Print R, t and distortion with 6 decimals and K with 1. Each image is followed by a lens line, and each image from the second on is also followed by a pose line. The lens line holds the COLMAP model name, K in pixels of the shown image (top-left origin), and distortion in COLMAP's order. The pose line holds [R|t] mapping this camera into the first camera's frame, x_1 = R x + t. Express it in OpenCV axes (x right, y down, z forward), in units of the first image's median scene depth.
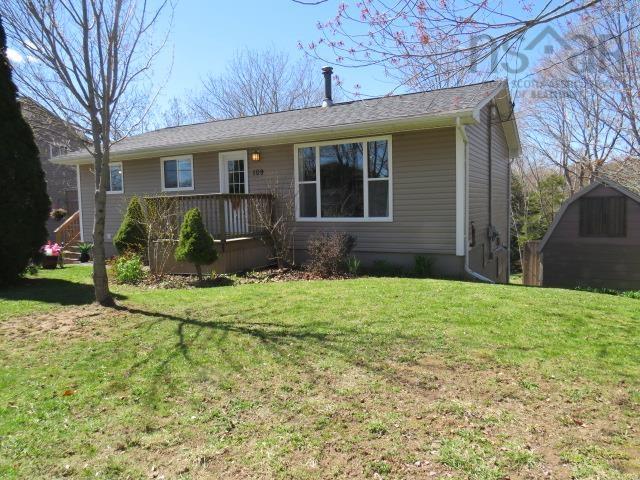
lens RADIAL K [[452.3, 0, 323.0], [0, 452.3, 239.2], [0, 0, 1]] dist [-0.039506, 0.013013]
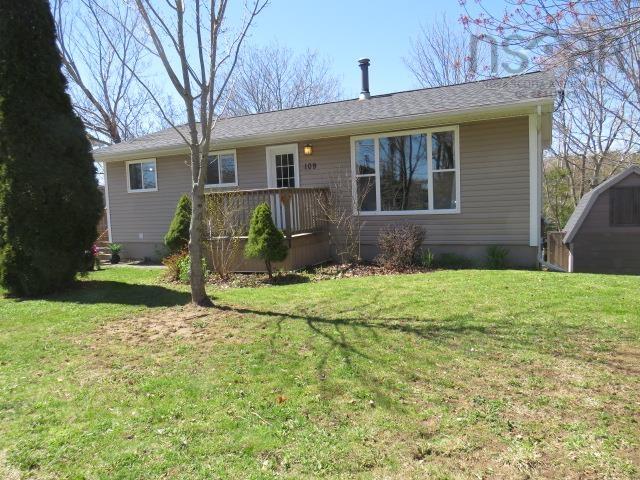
lens RADIAL K [[452.3, 0, 317.1], [0, 452.3, 238.8], [0, 0, 1]] dist [-0.039506, 0.013013]
pose [[0.999140, -0.022149, 0.035064, -0.210743], [0.022038, 0.999751, 0.003563, 0.006701], [-0.035134, -0.002787, 0.999379, 0.033241]]
